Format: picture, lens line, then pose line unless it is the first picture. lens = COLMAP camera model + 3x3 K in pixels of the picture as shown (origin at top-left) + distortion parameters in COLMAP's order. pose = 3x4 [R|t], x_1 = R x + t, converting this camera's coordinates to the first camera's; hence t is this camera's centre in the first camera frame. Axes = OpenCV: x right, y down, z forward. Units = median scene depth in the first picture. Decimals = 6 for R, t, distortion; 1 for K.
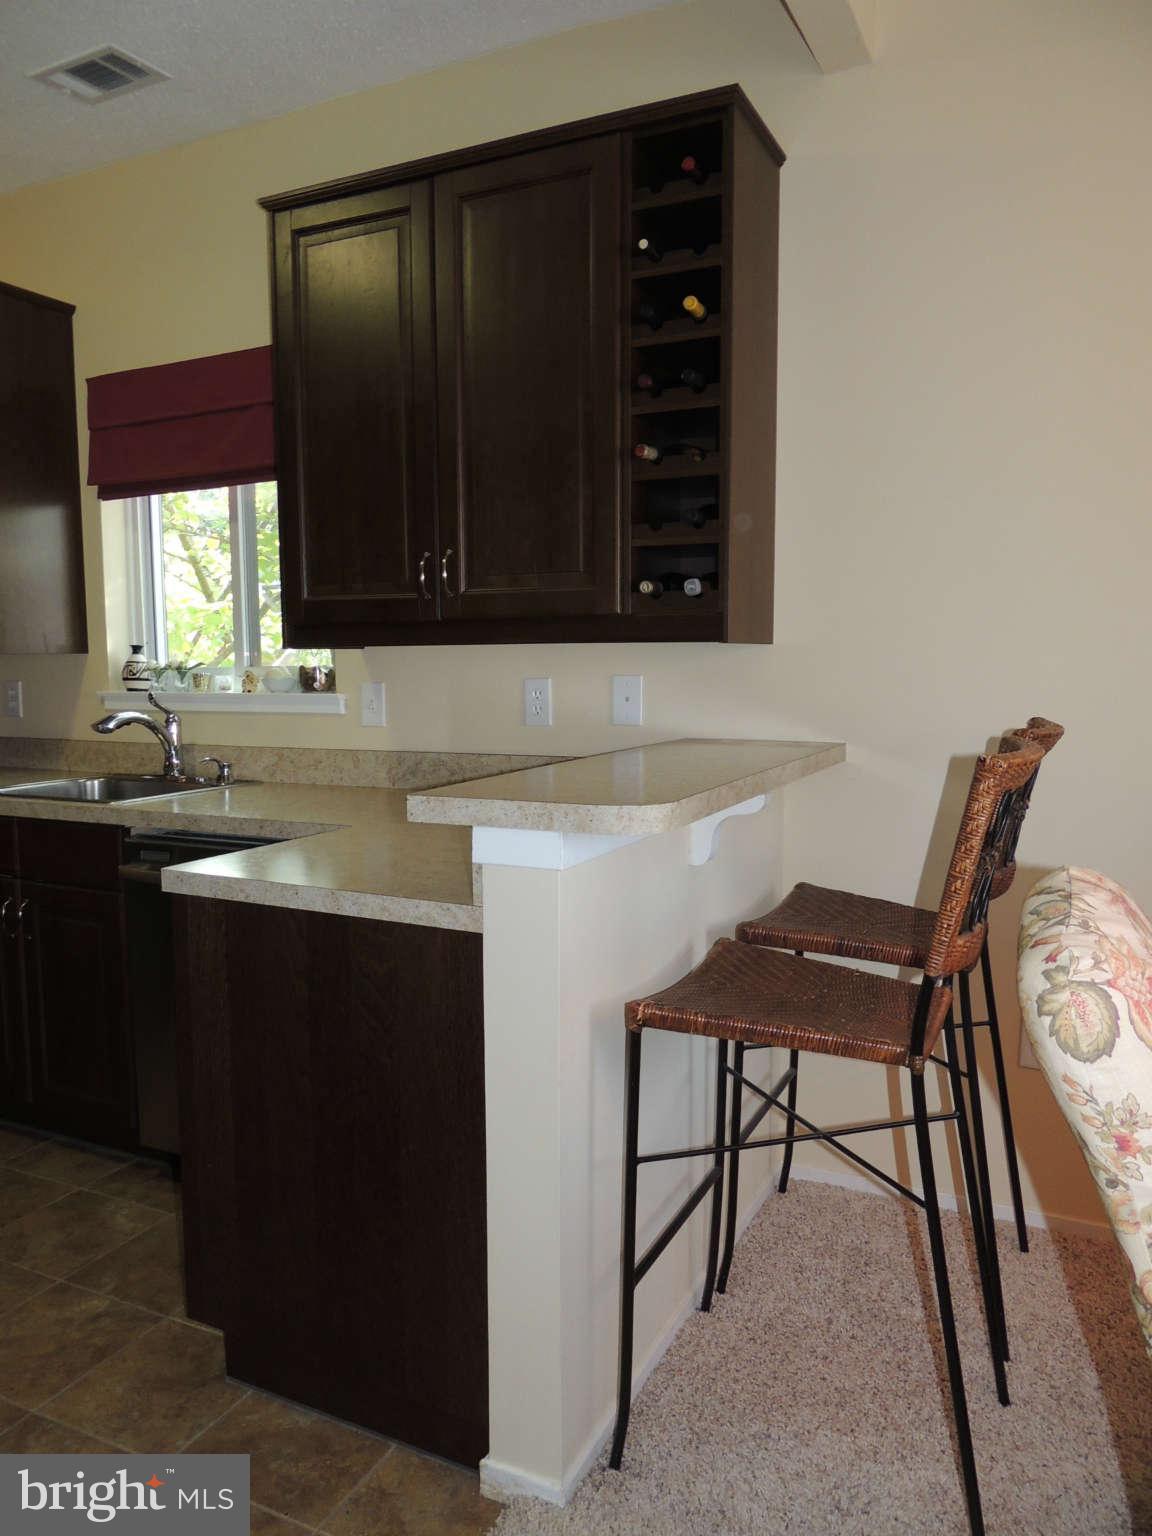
lens RADIAL K [[1088.4, 0, 582.5], [0, 1088.4, 770.9], [0, 0, 1]] dist [-0.035968, 0.017145]
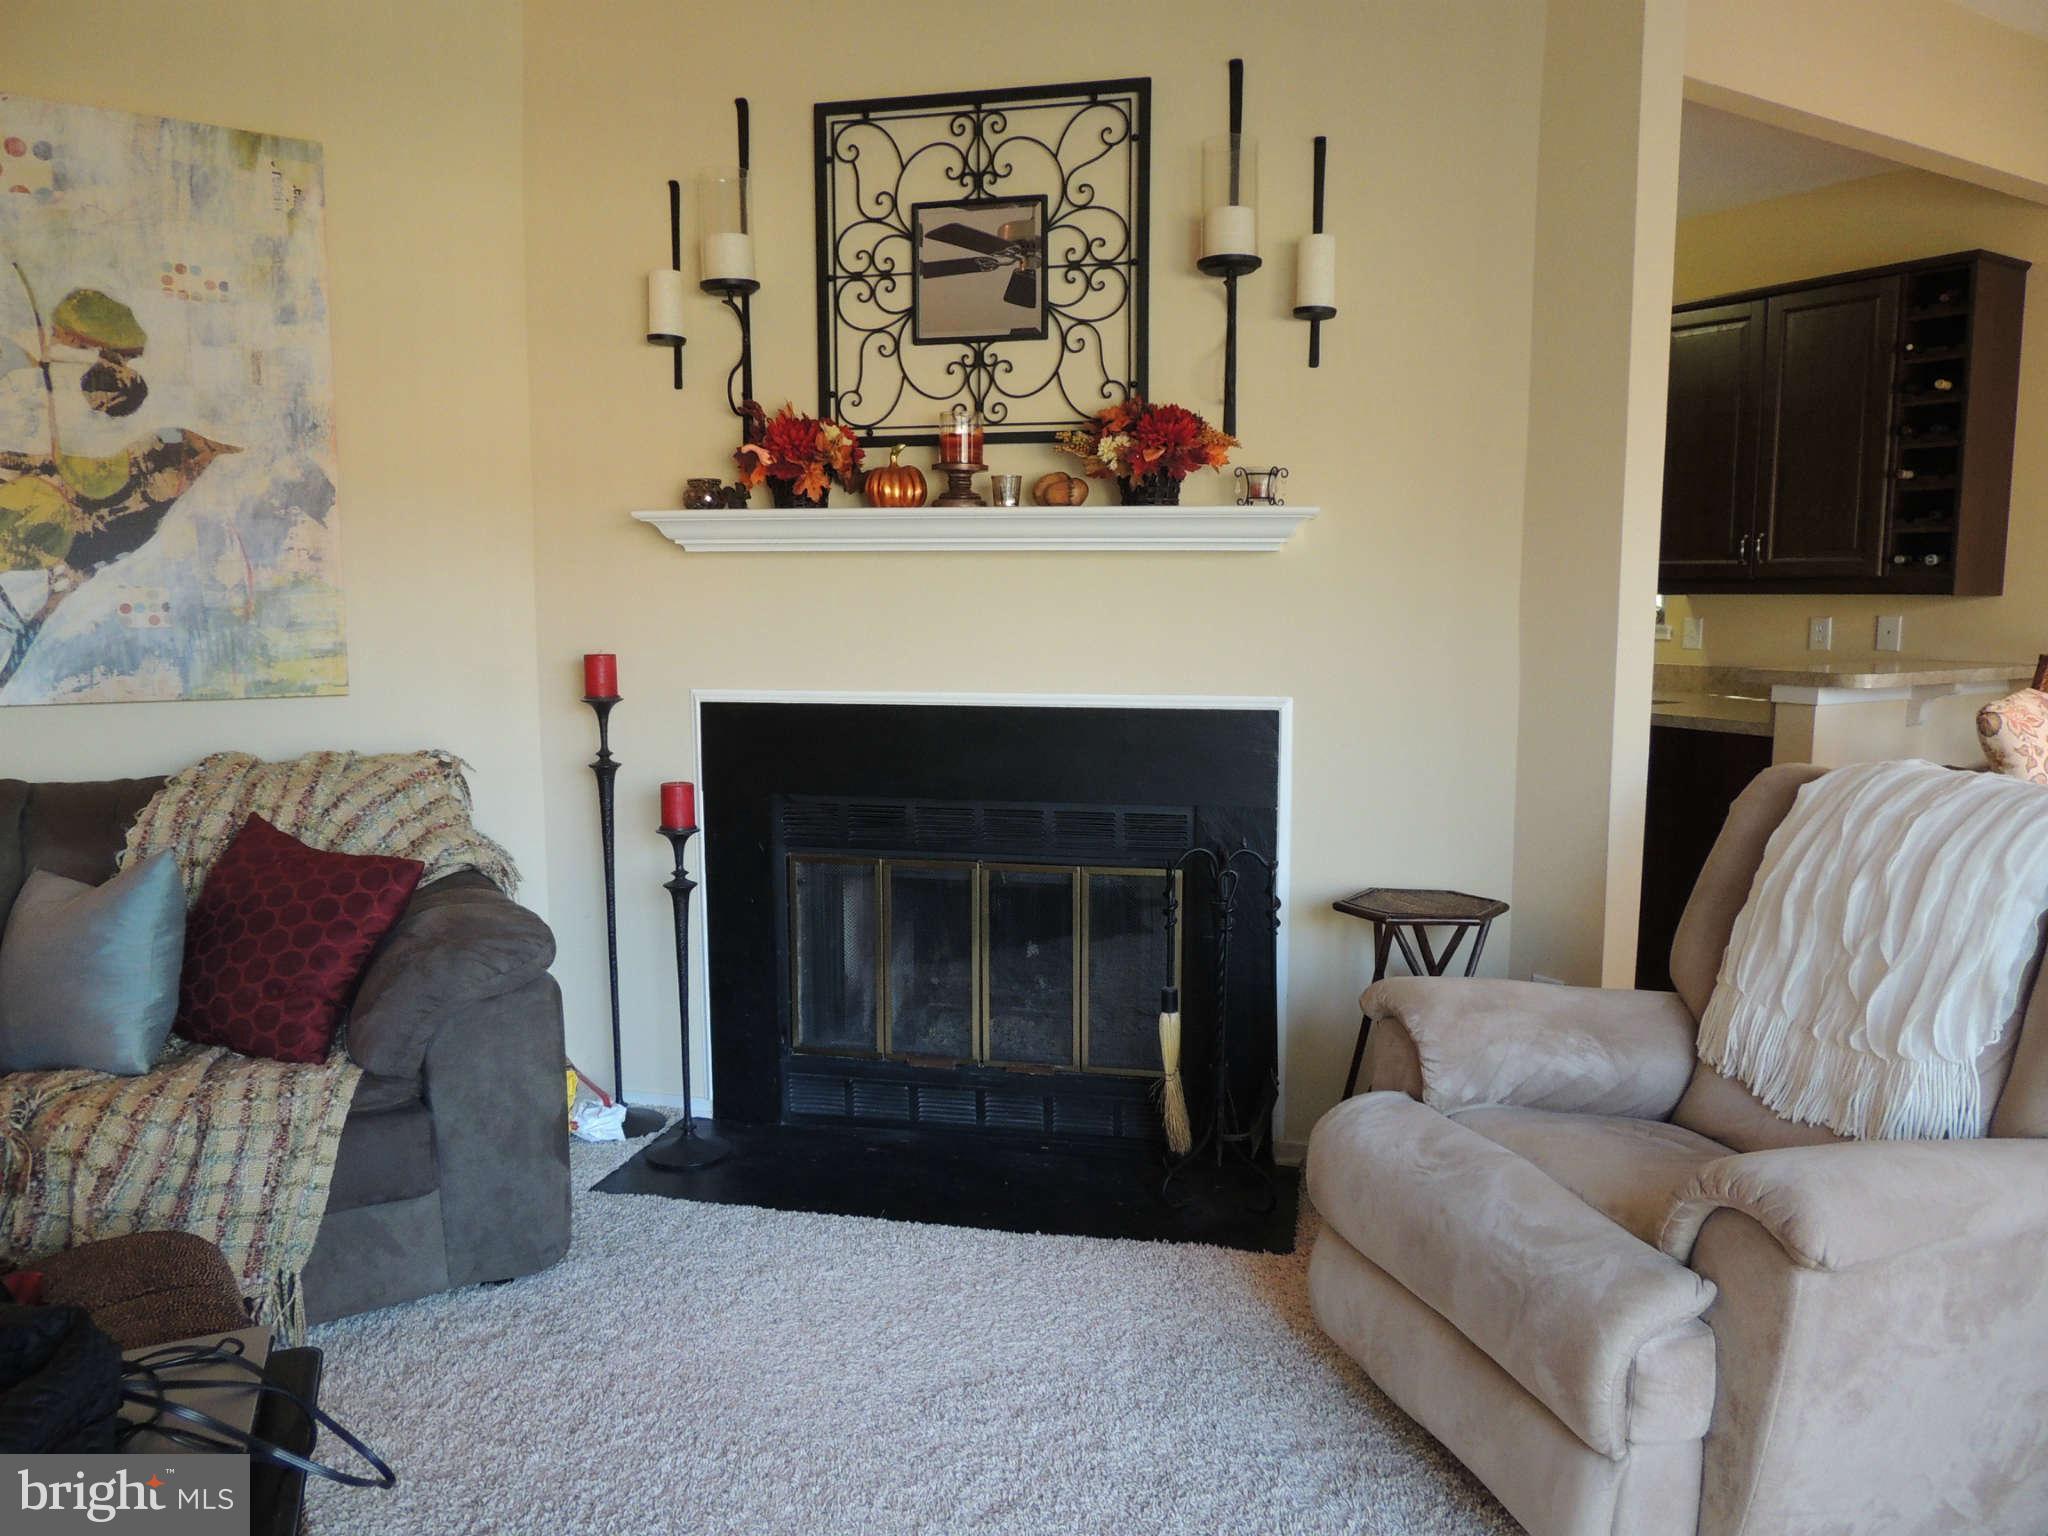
lens RADIAL K [[1451.2, 0, 1030.6], [0, 1451.2, 762.9], [0, 0, 1]] dist [-0.035968, 0.017145]
pose [[0.844252, 0.072761, -0.530984, 0.106288], [-0.067335, 0.997291, 0.029599, 0.129471], [0.531700, 0.010764, 0.846864, -1.246566]]
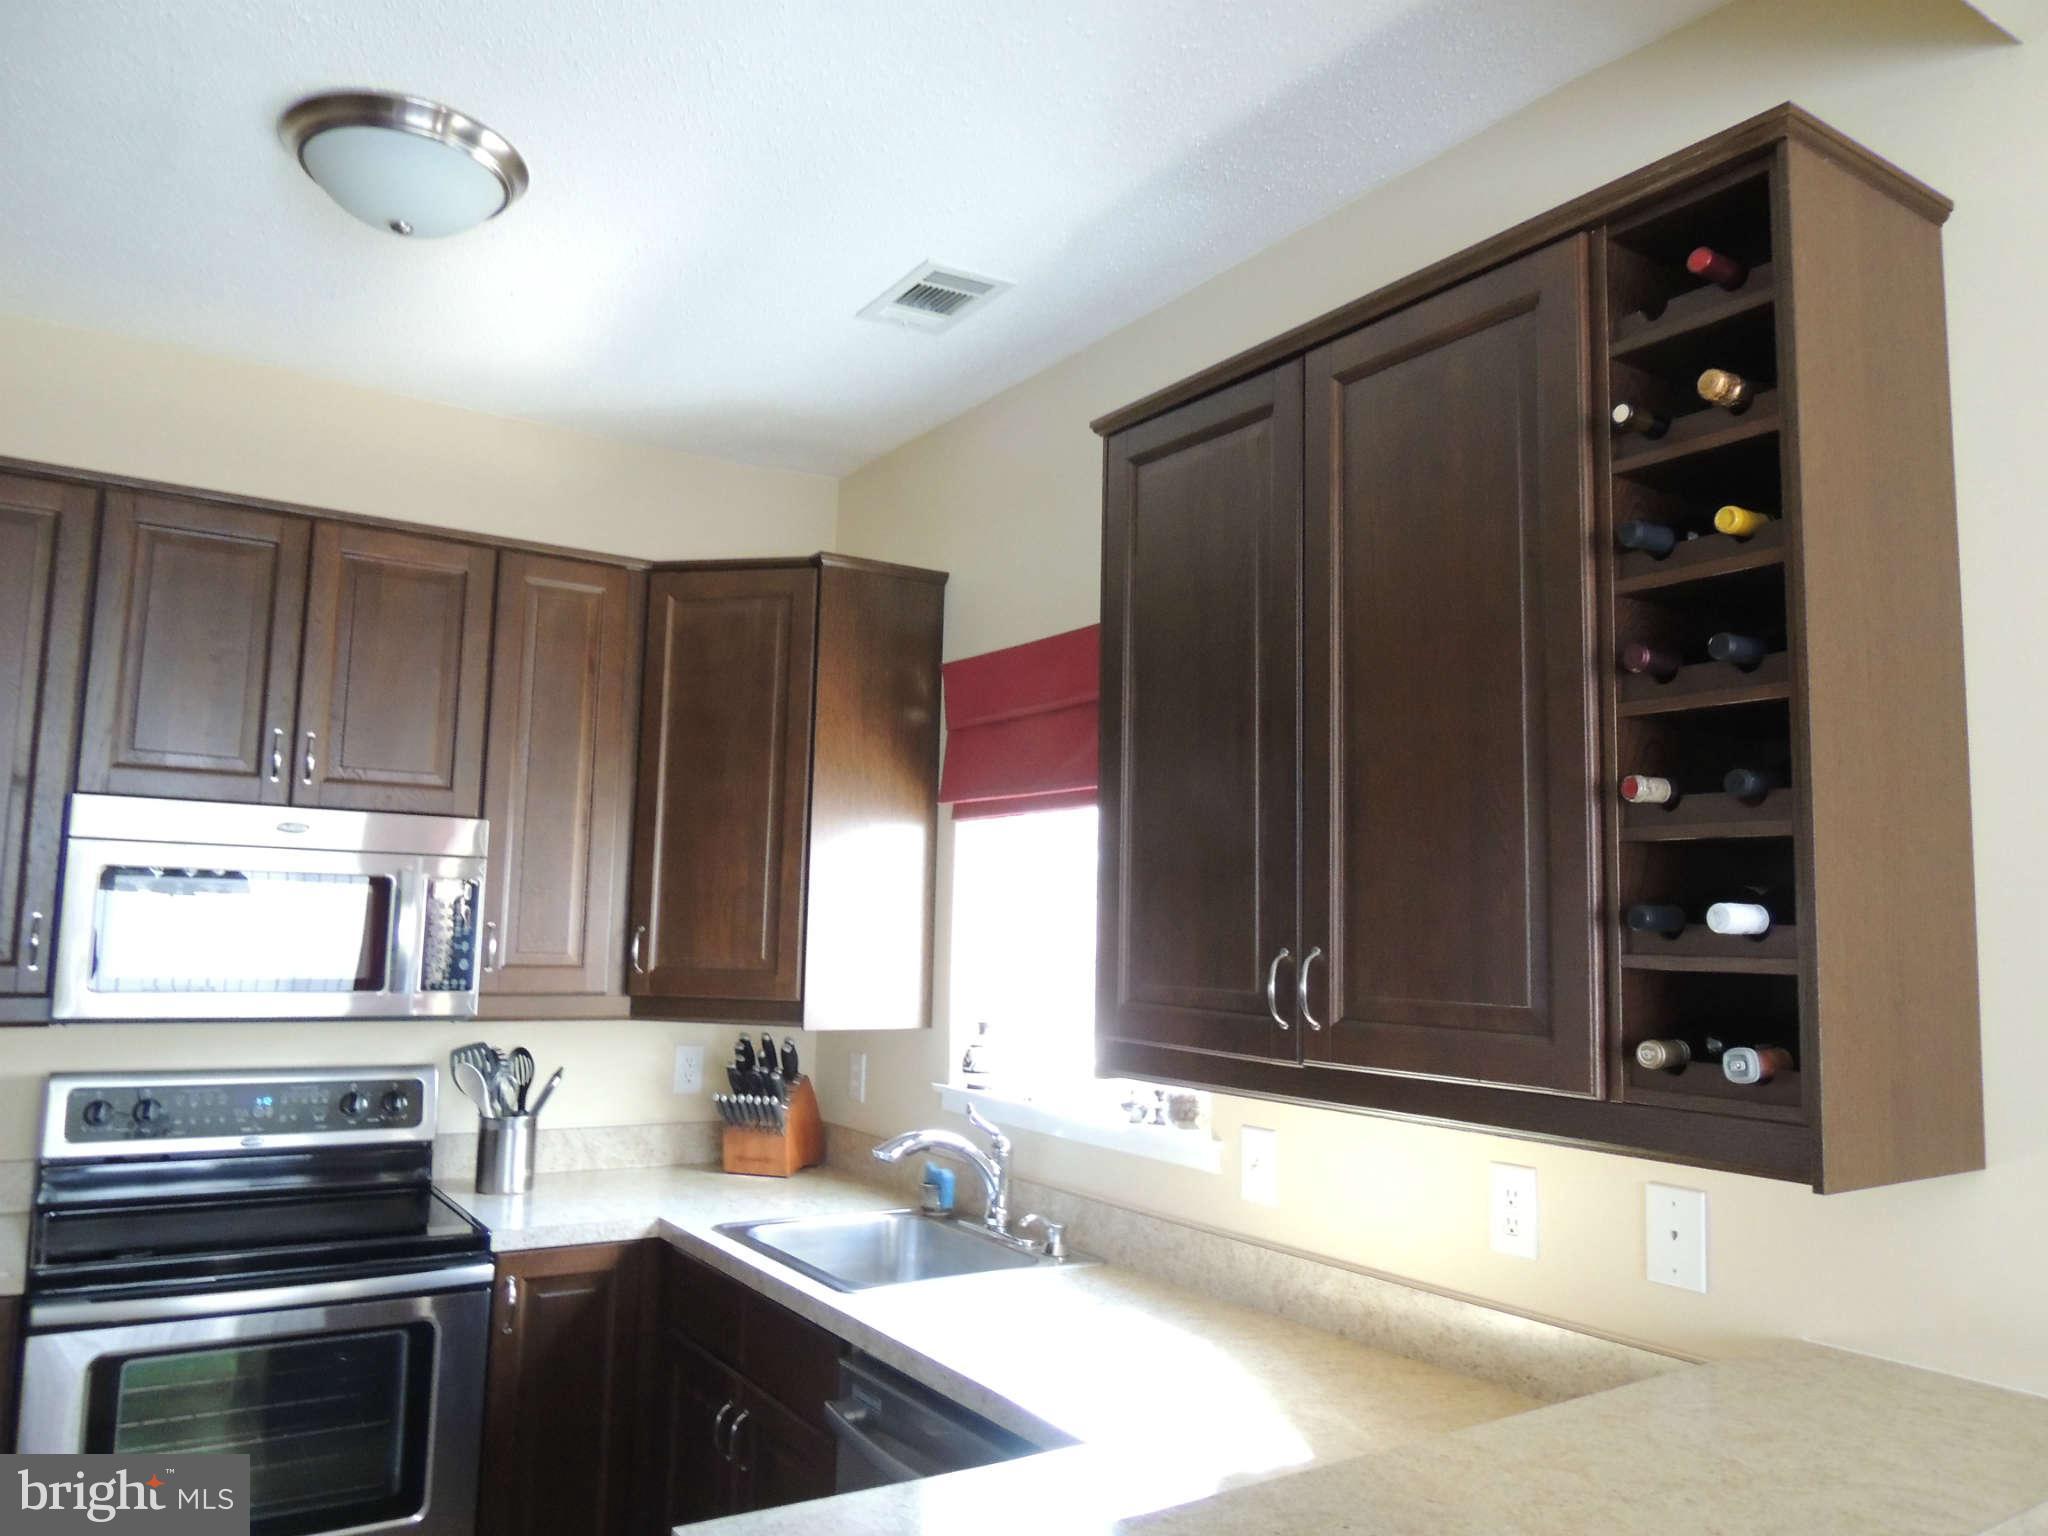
lens RADIAL K [[1451.2, 0, 1035.3], [0, 1451.2, 759.1], [0, 0, 1]] dist [-0.035968, 0.017145]
pose [[0.859142, -0.028733, -0.510930, 0.138484], [-0.087552, 0.975448, -0.202078, -0.125577], [0.504192, 0.218347, 0.835533, 0.245800]]
